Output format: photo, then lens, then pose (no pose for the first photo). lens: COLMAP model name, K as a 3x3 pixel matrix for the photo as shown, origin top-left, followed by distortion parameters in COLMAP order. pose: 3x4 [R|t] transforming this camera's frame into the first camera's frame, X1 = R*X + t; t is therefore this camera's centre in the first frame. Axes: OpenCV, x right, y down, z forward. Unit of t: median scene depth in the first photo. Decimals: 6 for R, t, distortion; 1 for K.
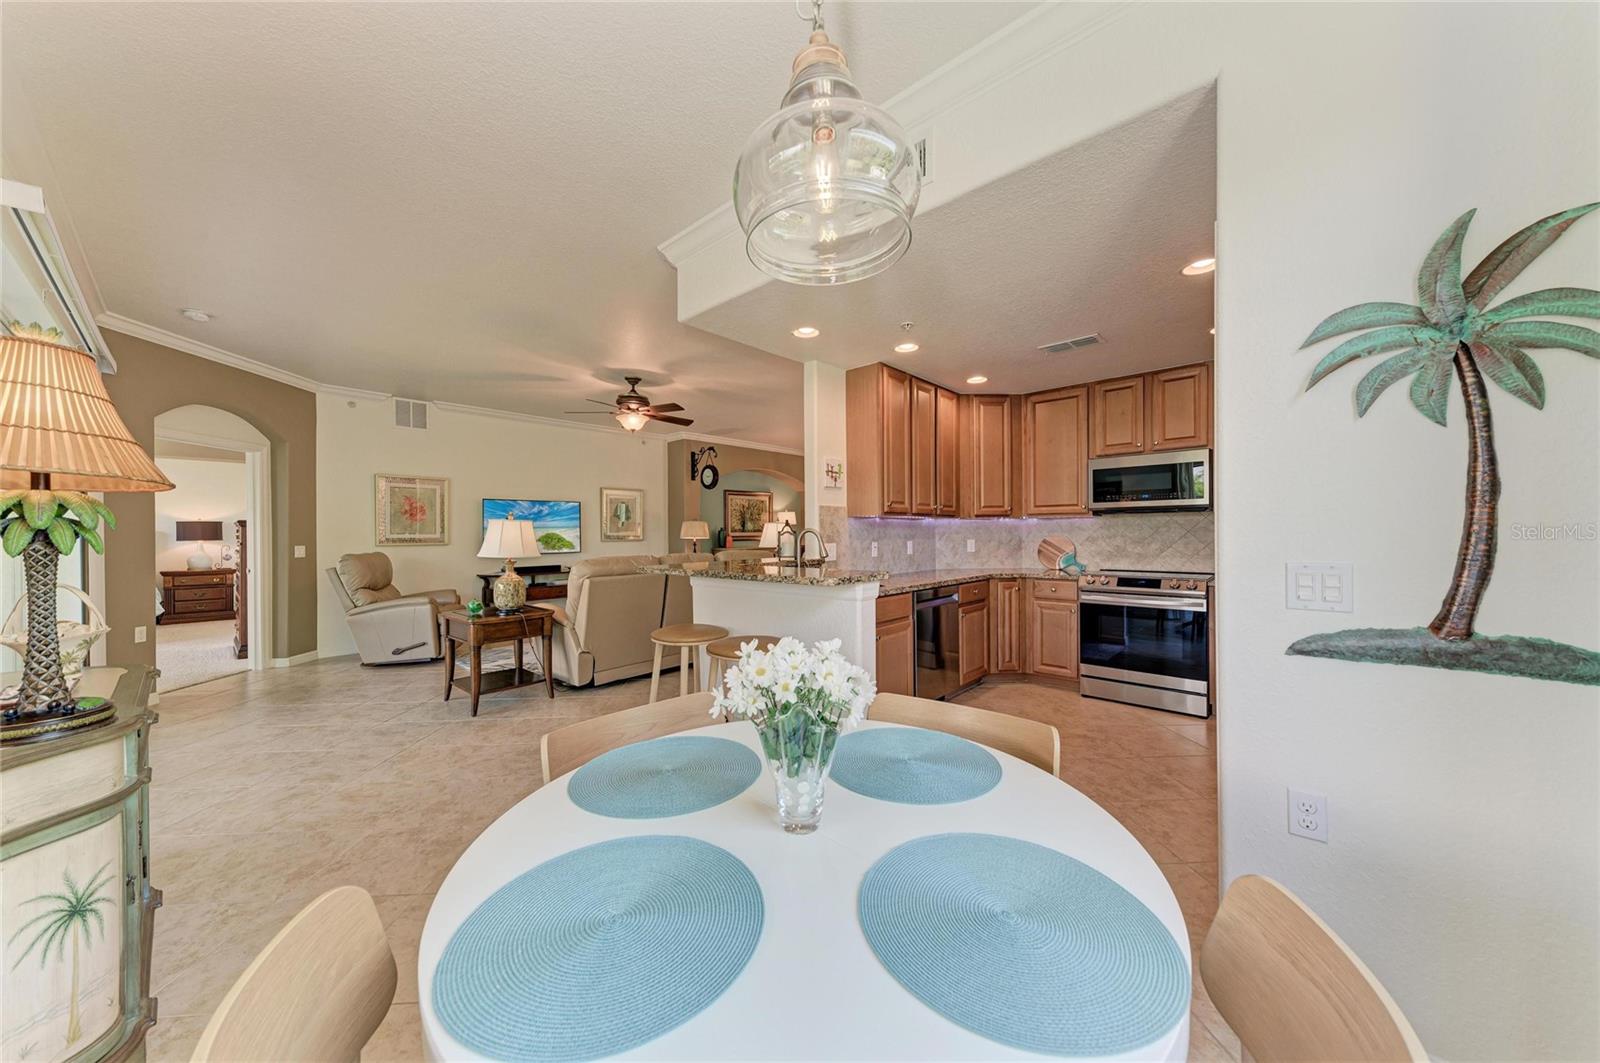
lens RADIAL K [[550.5, 0, 796.4], [0, 550.5, 531.7], [0, 0, 1]] dist [0.007815, 0.000015]
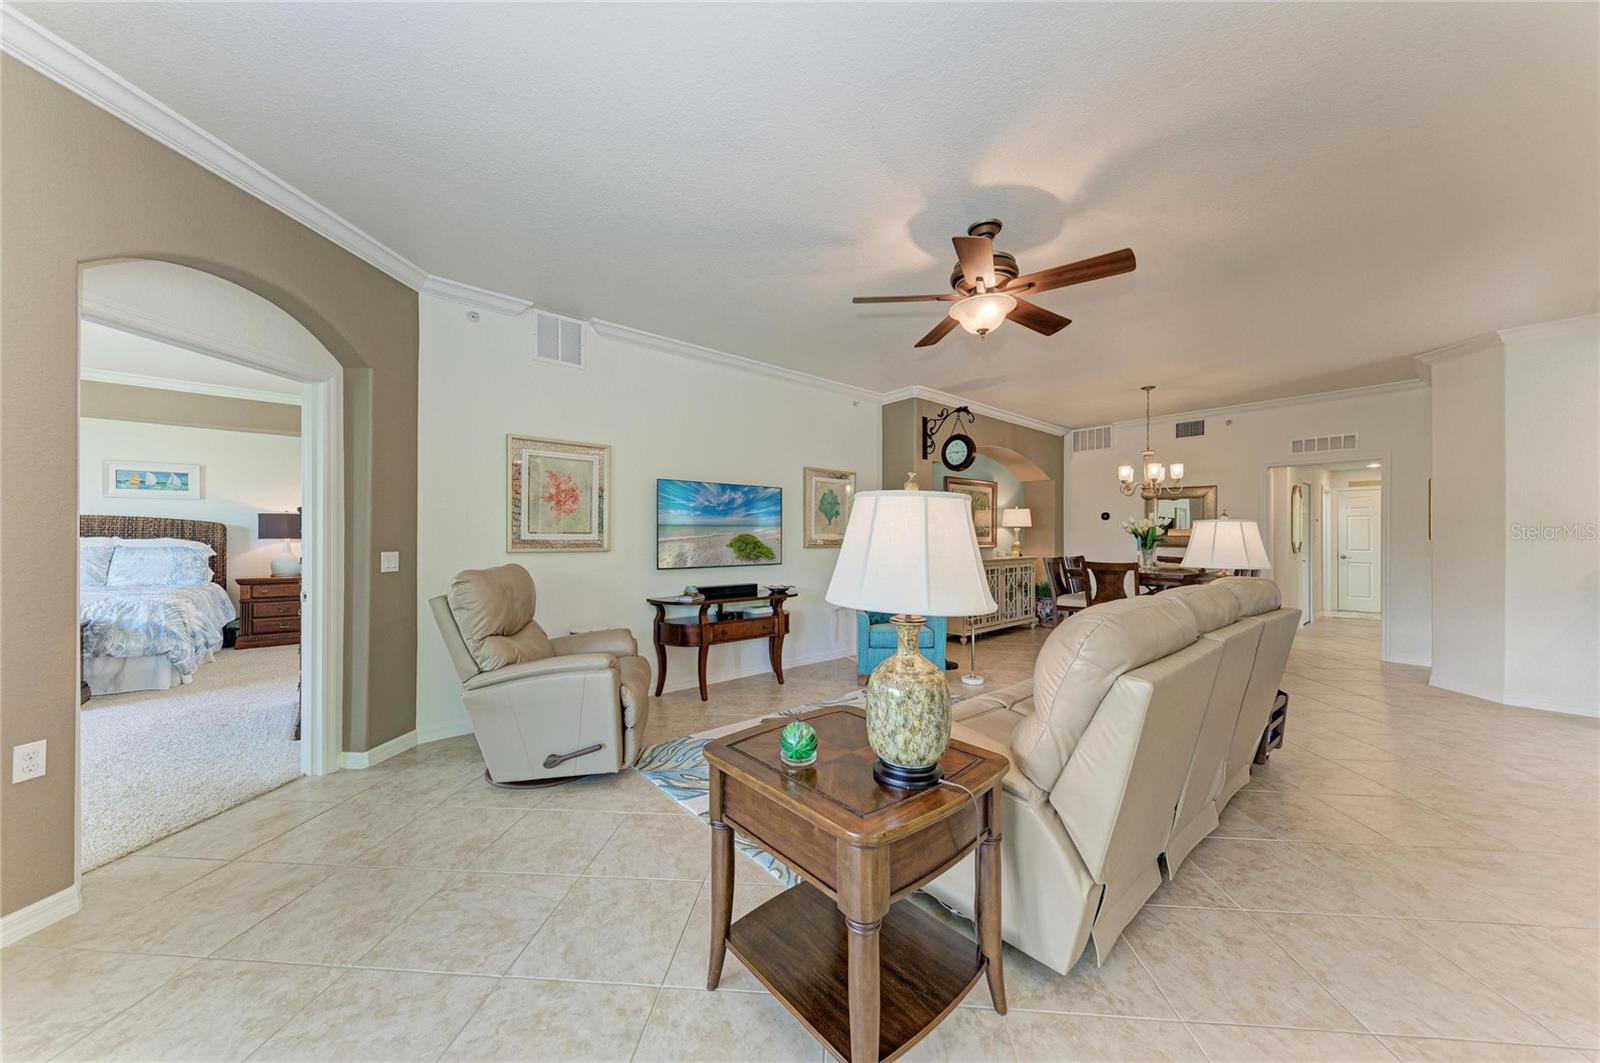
lens RADIAL K [[545.4, 0, 793.0], [0, 545.4, 534.7], [0, 0, 1]] dist [0.008960, -0.000132]
pose [[0.991872, 0.012249, -0.126645, -0.349676], [-0.012408, 0.999923, -0.000465, 0.002538], [0.126630, 0.002033, 0.991948, 0.417053]]
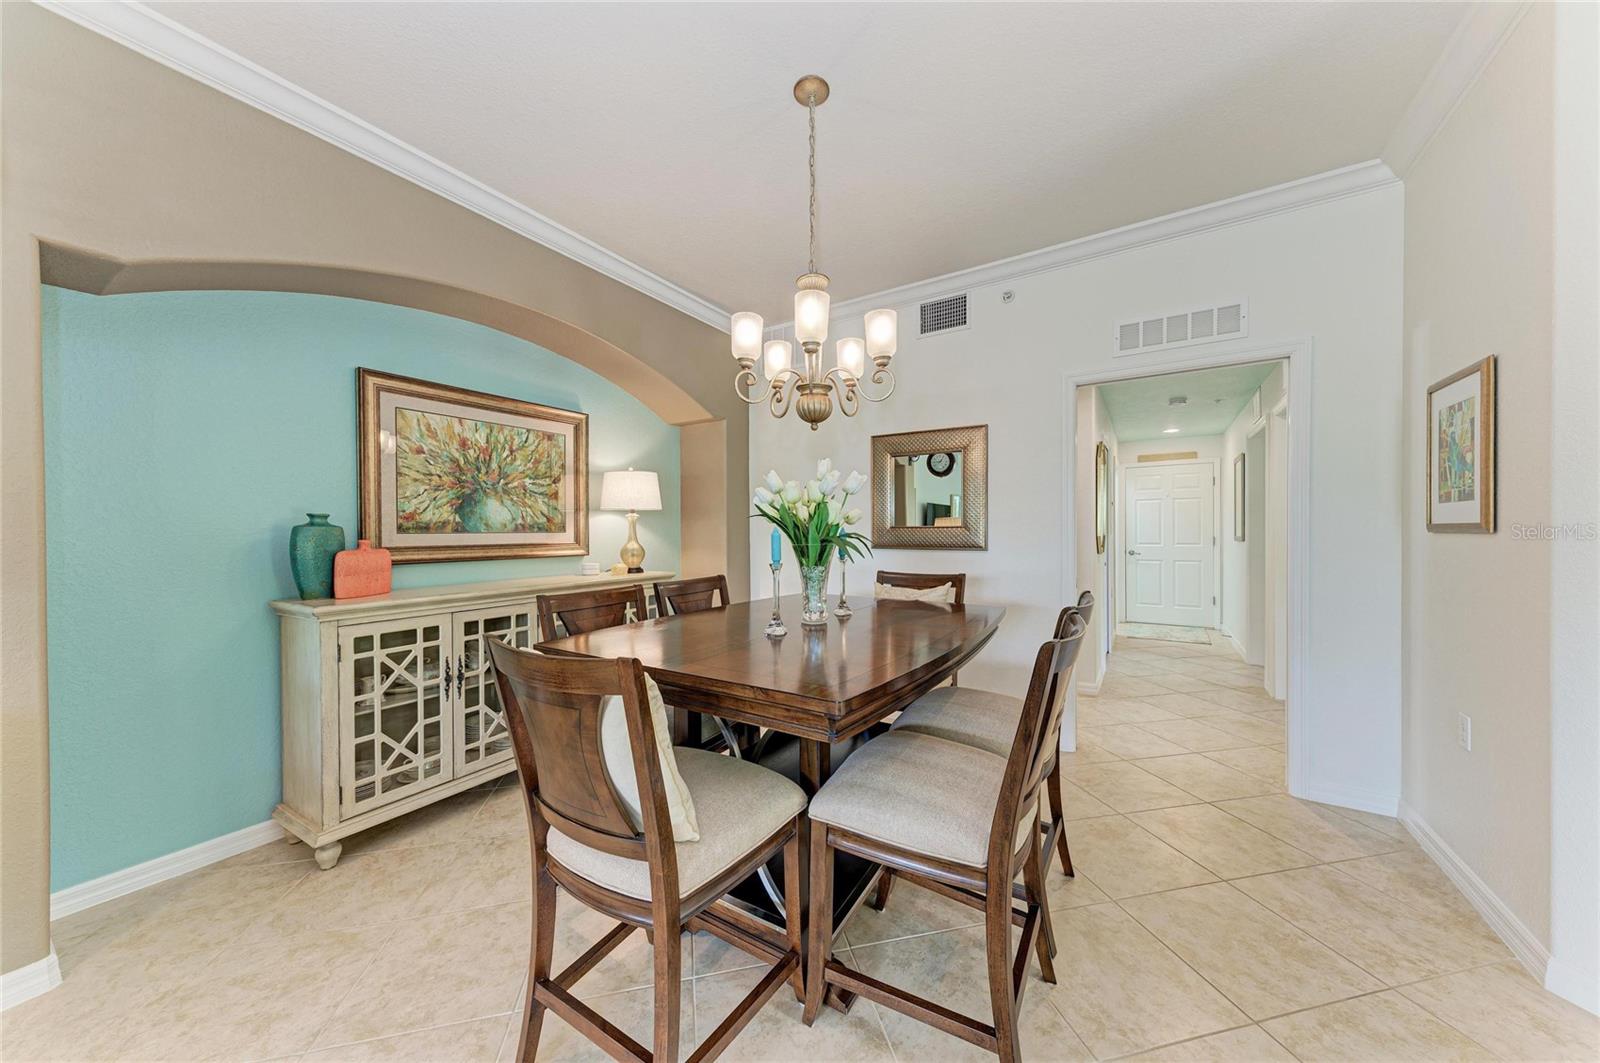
lens RADIAL K [[545.4, 0, 793.0], [0, 545.4, 534.7], [0, 0, 1]] dist [0.008960, -0.000132]
pose [[0.985847, 0.001840, 0.167637, 0.039686], [-0.003196, 0.999964, 0.007824, -0.001097], [-0.167617, -0.008250, 0.985818, 1.061695]]
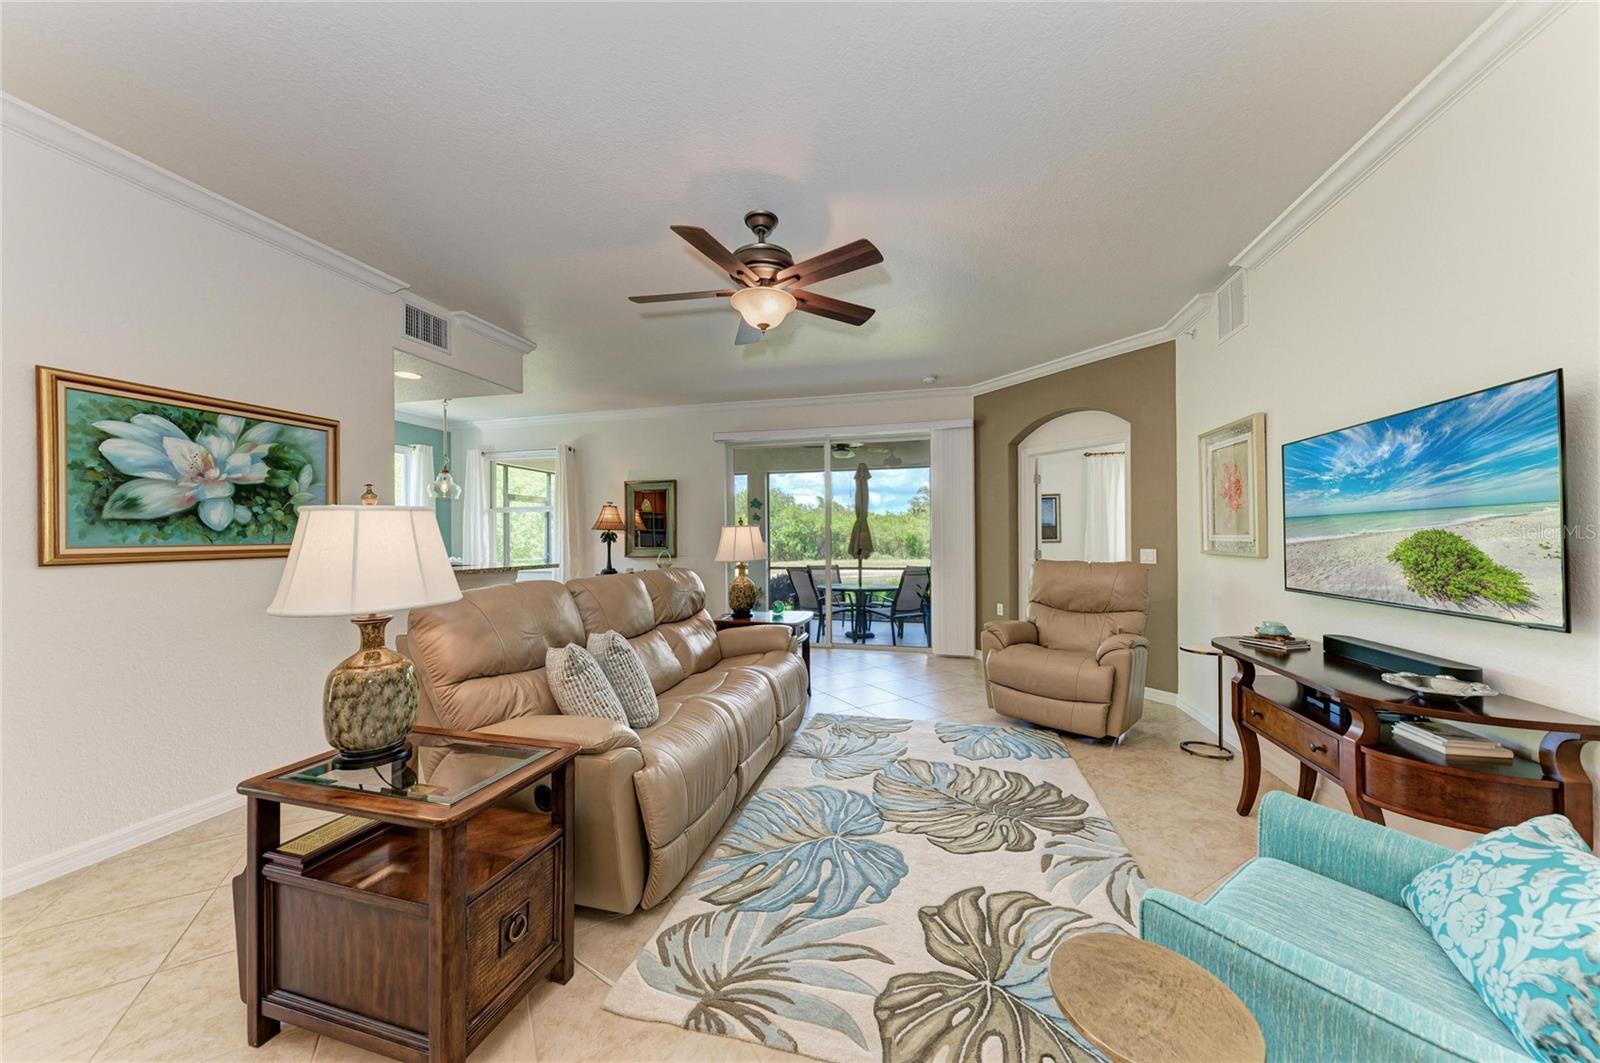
lens RADIAL K [[545.4, 0, 793.0], [0, 545.4, 534.7], [0, 0, 1]] dist [0.008960, -0.000132]
pose [[-0.886865, 0.010158, -0.461916, -0.077294], [0.013098, 0.999909, -0.003159, 0.001032], [0.461842, -0.008851, -0.886918, 1.239480]]
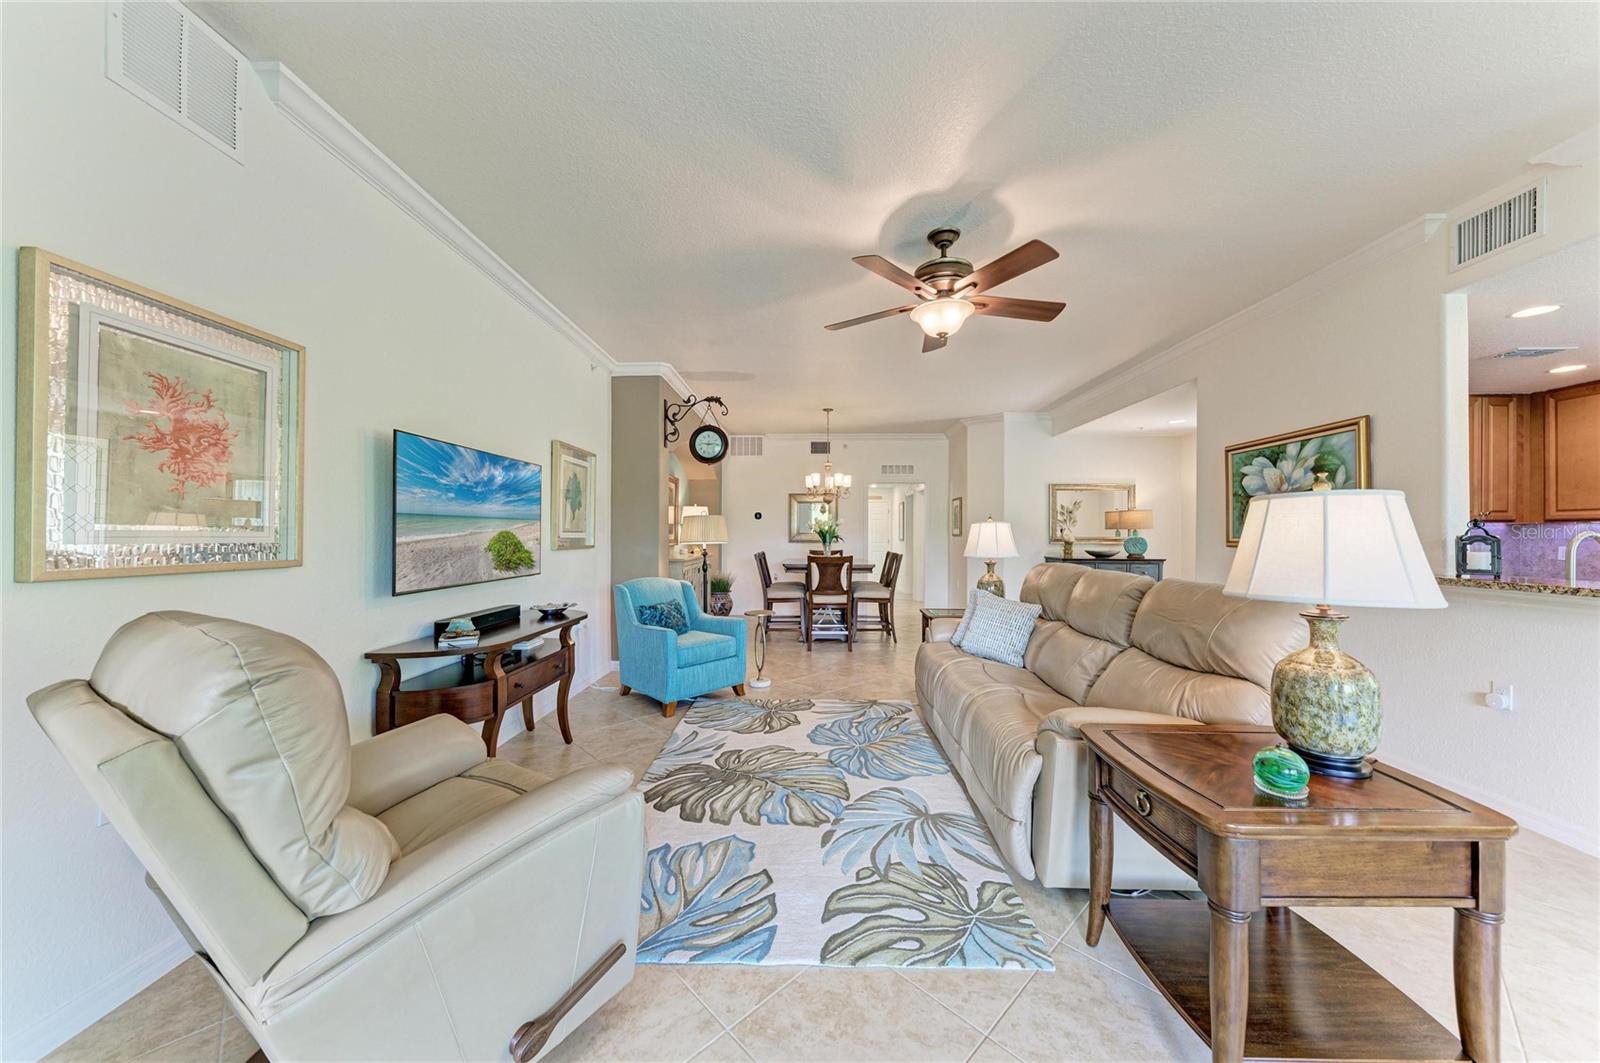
lens RADIAL K [[550.5, 0, 796.4], [0, 550.5, 531.7], [0, 0, 1]] dist [0.007815, 0.000015]
pose [[0.756206, 0.013595, 0.654193, -0.631303], [-0.008316, 0.999903, -0.011165, 0.005995], [-0.654281, 0.003003, 0.756246, 0.600388]]
